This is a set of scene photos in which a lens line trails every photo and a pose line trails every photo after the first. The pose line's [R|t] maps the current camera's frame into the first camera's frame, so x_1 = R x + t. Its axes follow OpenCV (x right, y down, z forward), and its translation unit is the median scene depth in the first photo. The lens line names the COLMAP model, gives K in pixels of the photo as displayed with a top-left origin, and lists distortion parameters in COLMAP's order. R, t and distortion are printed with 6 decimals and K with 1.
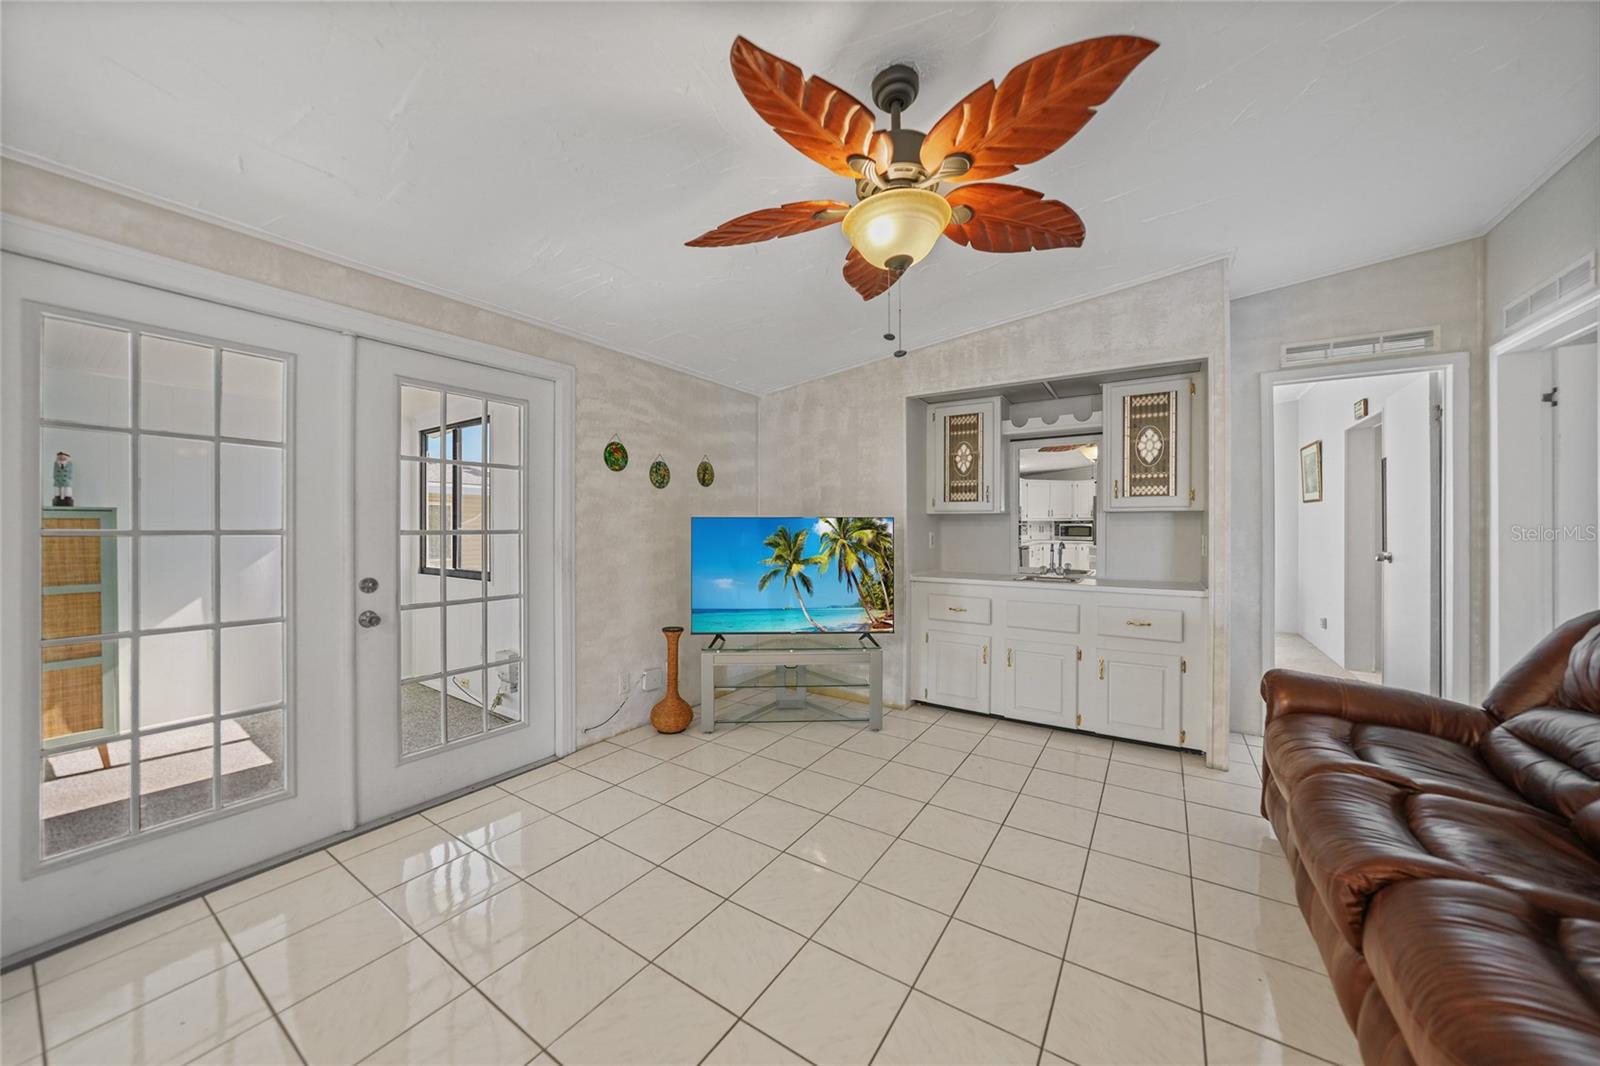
lens RADIAL K [[561.2, 0, 792.4], [0, 561.2, 527.0], [0, 0, 1]] dist [-0.027715, 0.005583]
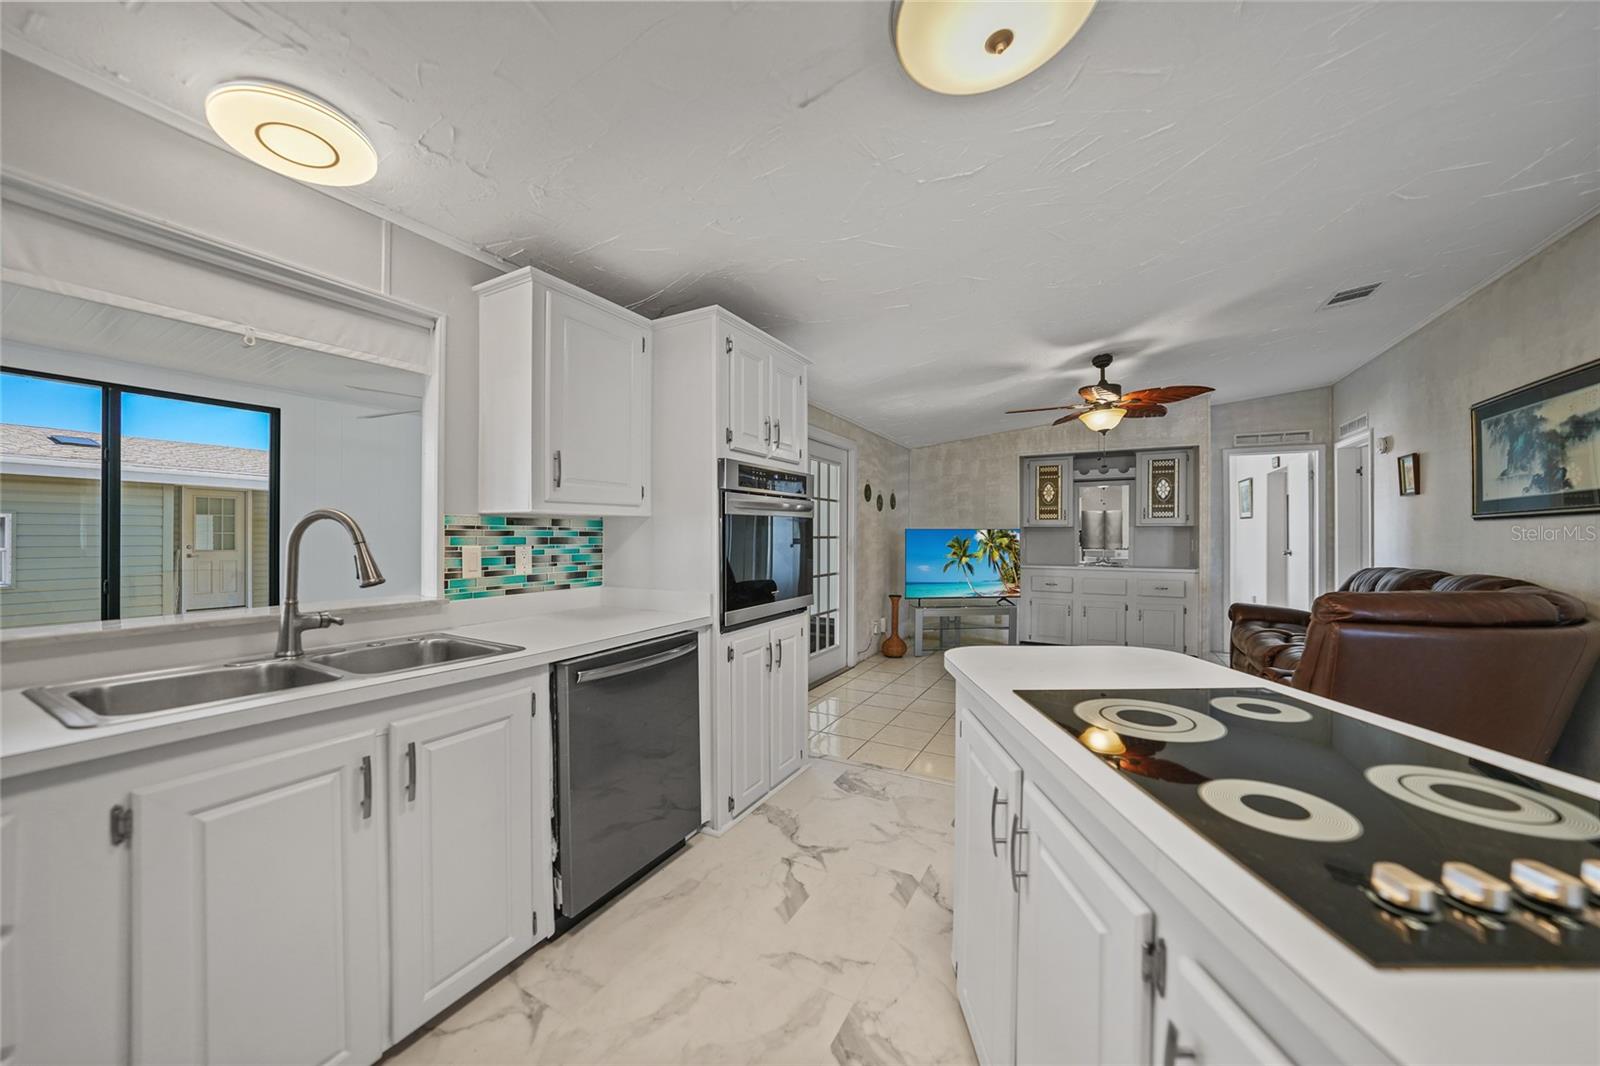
lens RADIAL K [[561.2, 0, 803.9], [0, 561.2, 537.9], [0, 0, 1]] dist [-0.027715, 0.005583]
pose [[0.995990, 0.000688, 0.089463, -0.623889], [-0.000897, 0.999997, 0.002292, 0.004796], [-0.089461, -0.002363, 0.995988, -0.625319]]
